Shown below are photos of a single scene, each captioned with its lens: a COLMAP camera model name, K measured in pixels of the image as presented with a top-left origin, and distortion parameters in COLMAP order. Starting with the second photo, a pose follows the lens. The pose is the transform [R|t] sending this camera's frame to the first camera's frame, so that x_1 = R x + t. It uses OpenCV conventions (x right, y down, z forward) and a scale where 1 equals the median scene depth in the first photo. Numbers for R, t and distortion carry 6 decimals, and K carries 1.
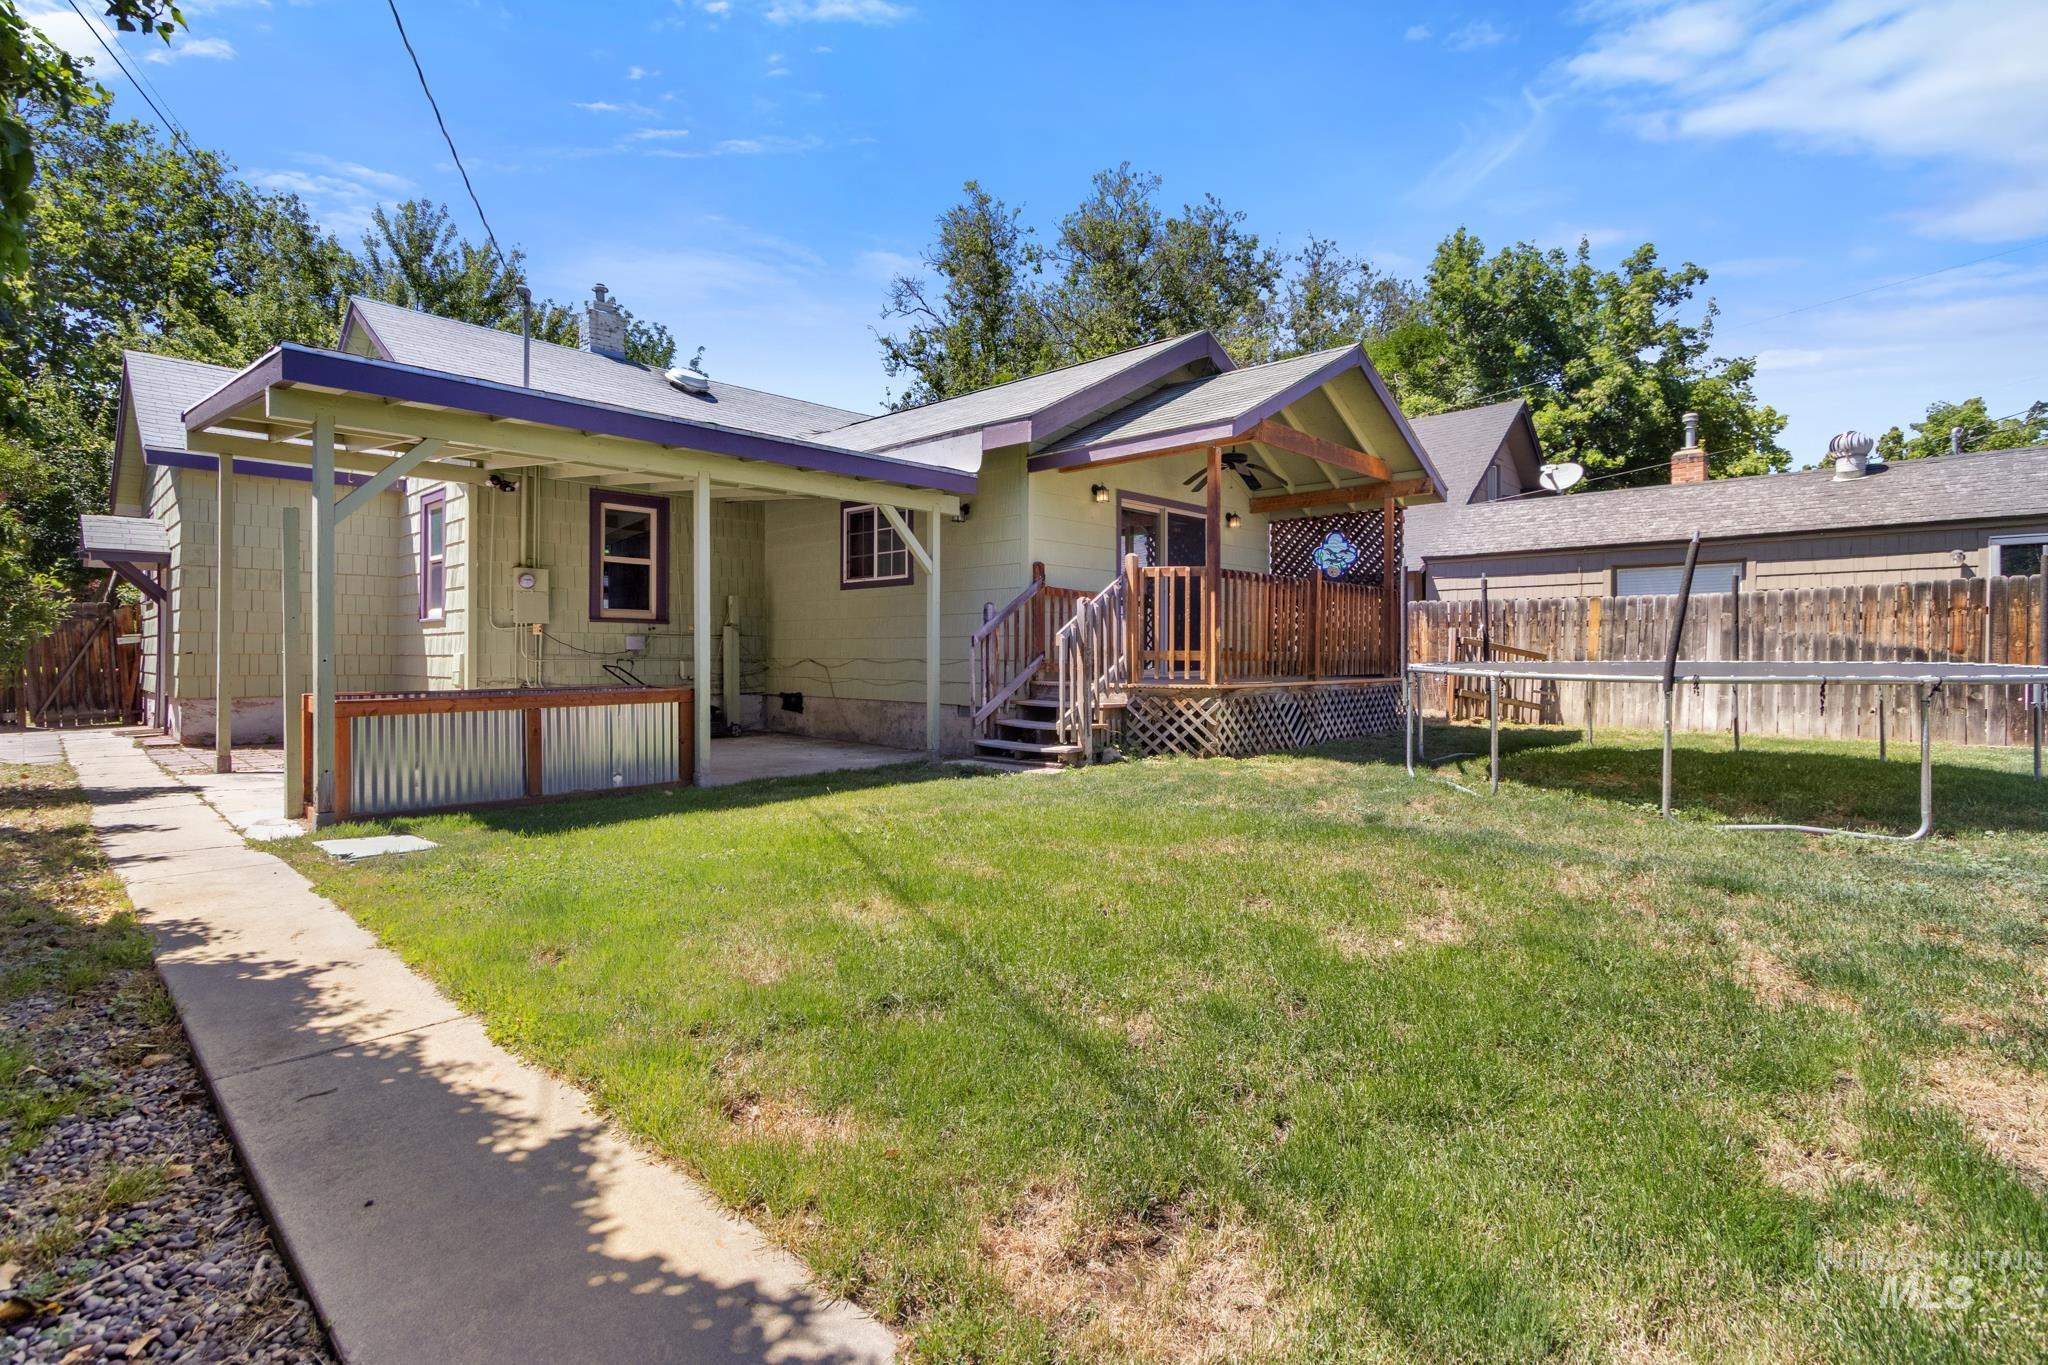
lens RADIAL K [[970.7, 0, 1022.6], [0, 970.7, 670.5], [0, 0, 1]] dist [0.008361, -0.001273]
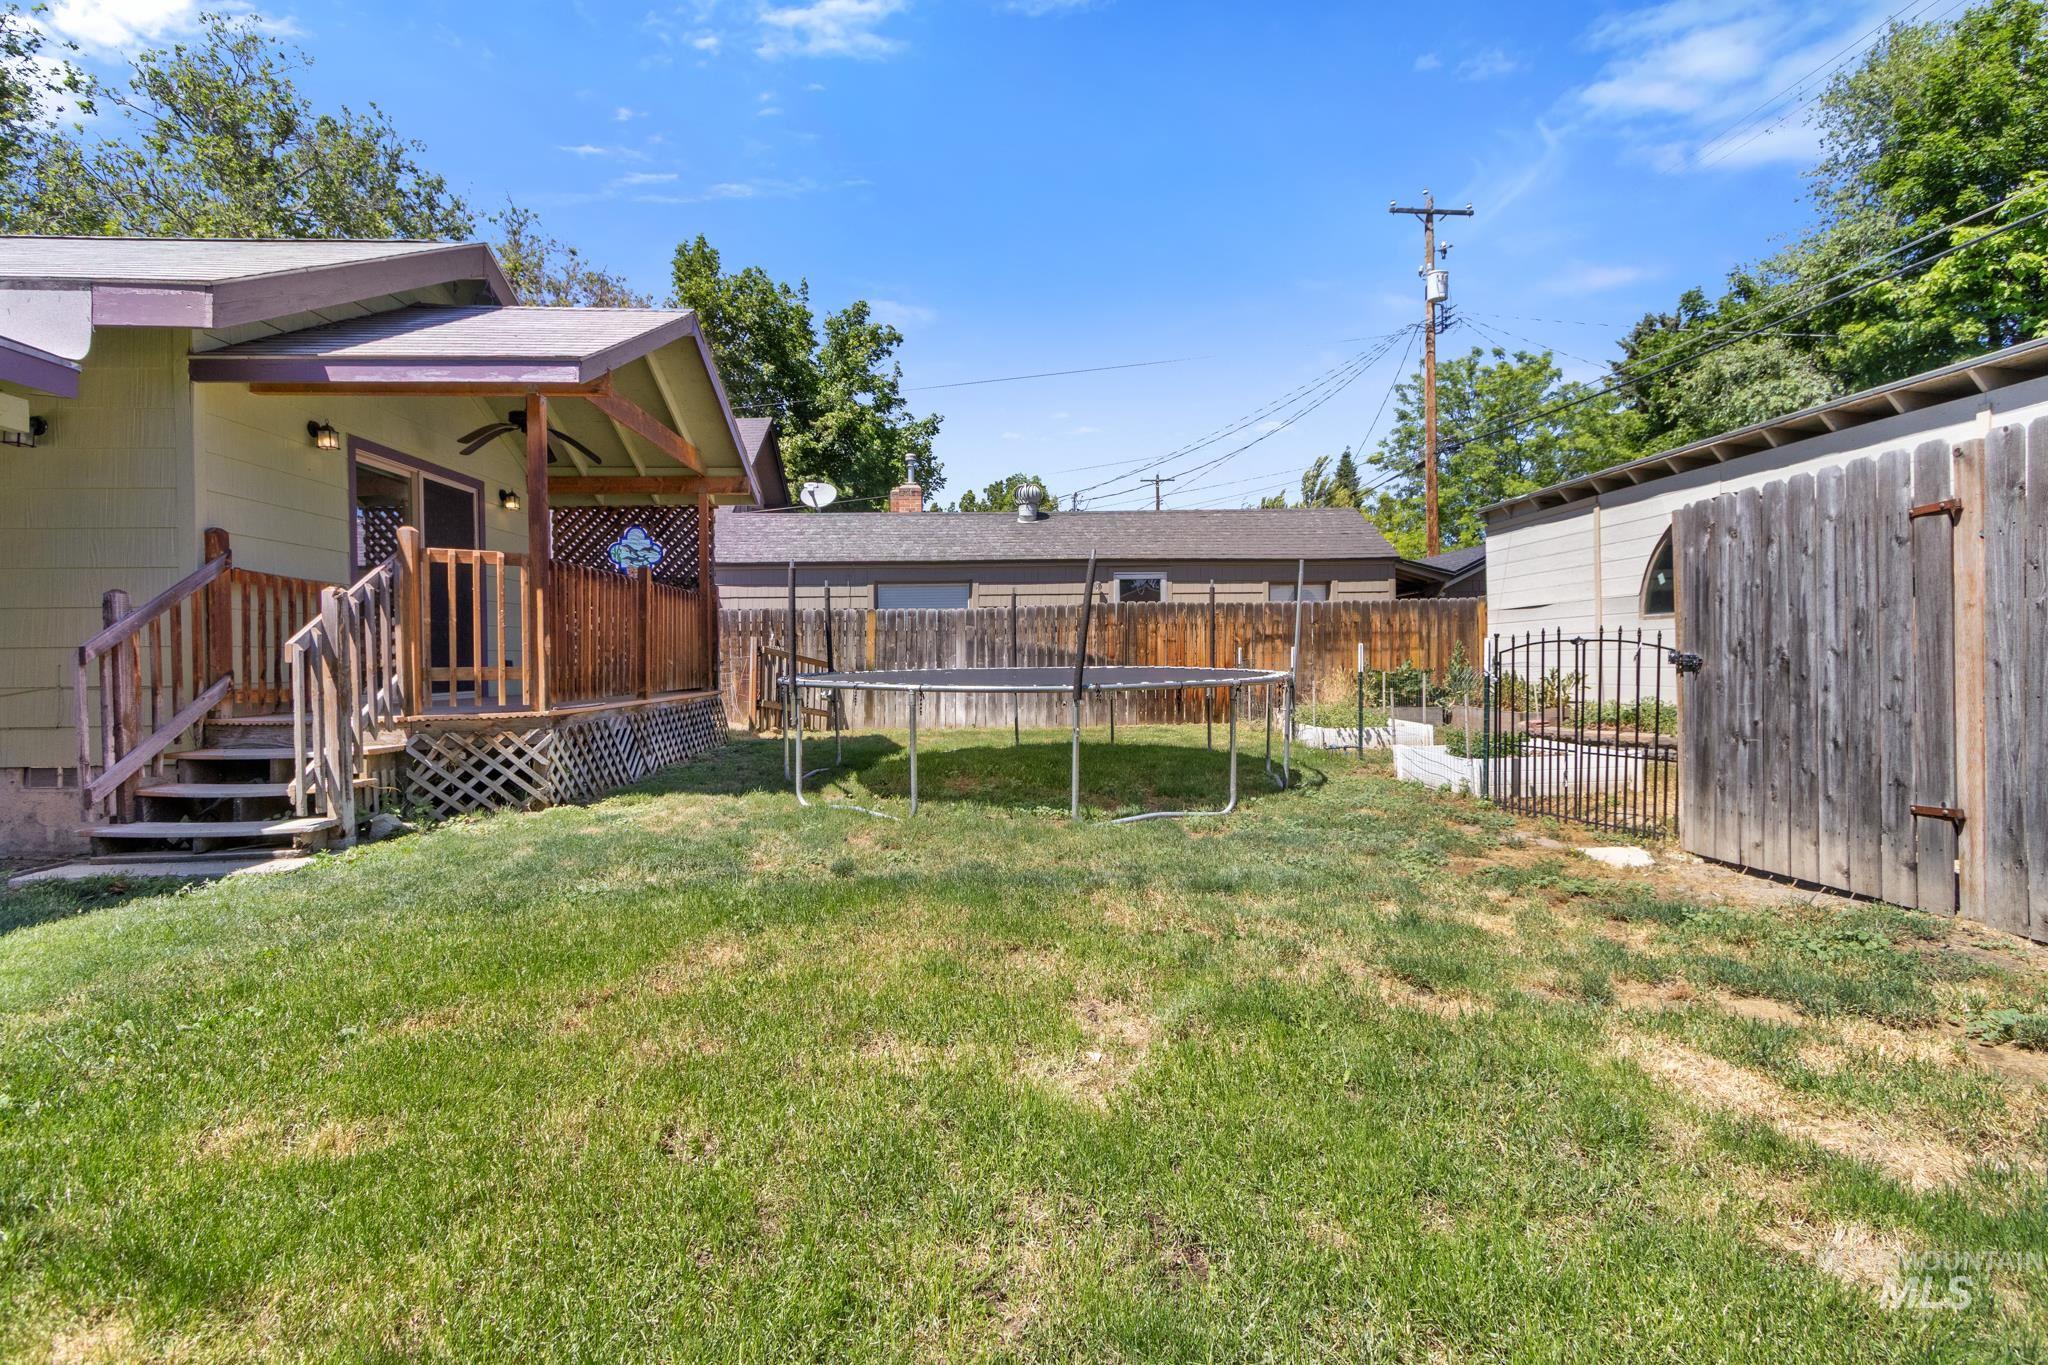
lens RADIAL K [[970.7, 0, 1077.5], [0, 970.7, 678.6], [0, 0, 1]] dist [0.008361, -0.001273]
pose [[0.693223, -0.024809, 0.720296, -0.041510], [0.025022, 0.999633, 0.010350, -0.005852], [-0.720289, 0.010848, 0.693589, 0.124986]]
